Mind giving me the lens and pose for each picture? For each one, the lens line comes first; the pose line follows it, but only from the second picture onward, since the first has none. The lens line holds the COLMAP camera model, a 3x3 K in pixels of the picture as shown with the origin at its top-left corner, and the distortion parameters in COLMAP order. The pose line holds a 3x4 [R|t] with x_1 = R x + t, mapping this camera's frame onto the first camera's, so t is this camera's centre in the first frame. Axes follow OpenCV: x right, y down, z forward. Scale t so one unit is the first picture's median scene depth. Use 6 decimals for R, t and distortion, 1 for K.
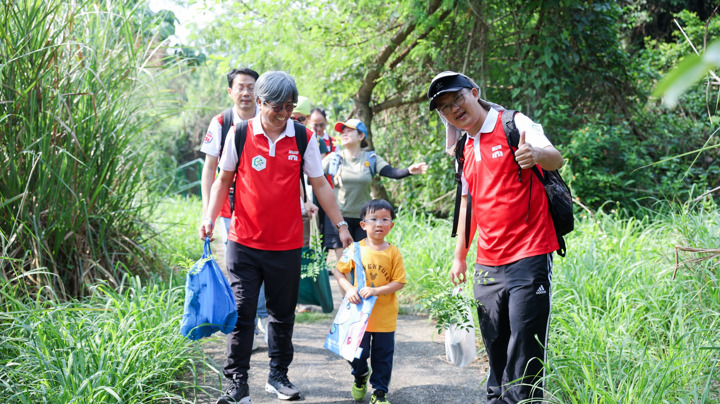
lens RADIAL K [[766.7, 0, 360.0], [0, 766.7, 202.0], [0, 0, 1]] dist [0.002140, 0.001539]
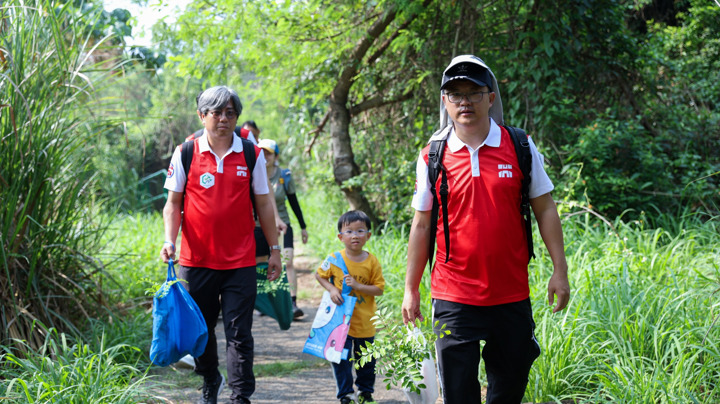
lens RADIAL K [[745.0, 0, 350.1], [0, 745.0, 201.3], [0, 0, 1]] dist [0.002673, -0.001970]
pose [[0.999265, -0.035687, 0.014009, 0.000506], [0.035600, 0.999346, 0.006416, -0.022287], [-0.014229, -0.005913, 0.999881, 0.140255]]
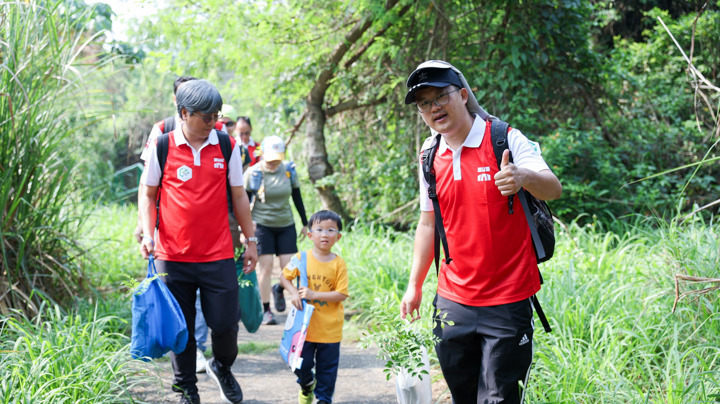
lens RADIAL K [[779.7, 0, 342.2], [0, 779.7, 199.6], [0, 0, 1]] dist [0.005054, -0.002848]
pose [[0.999179, -0.000415, 0.040516, -0.001968], [0.000579, 0.999992, -0.004043, -0.012274], [-0.040514, 0.004064, 0.999171, 0.063976]]
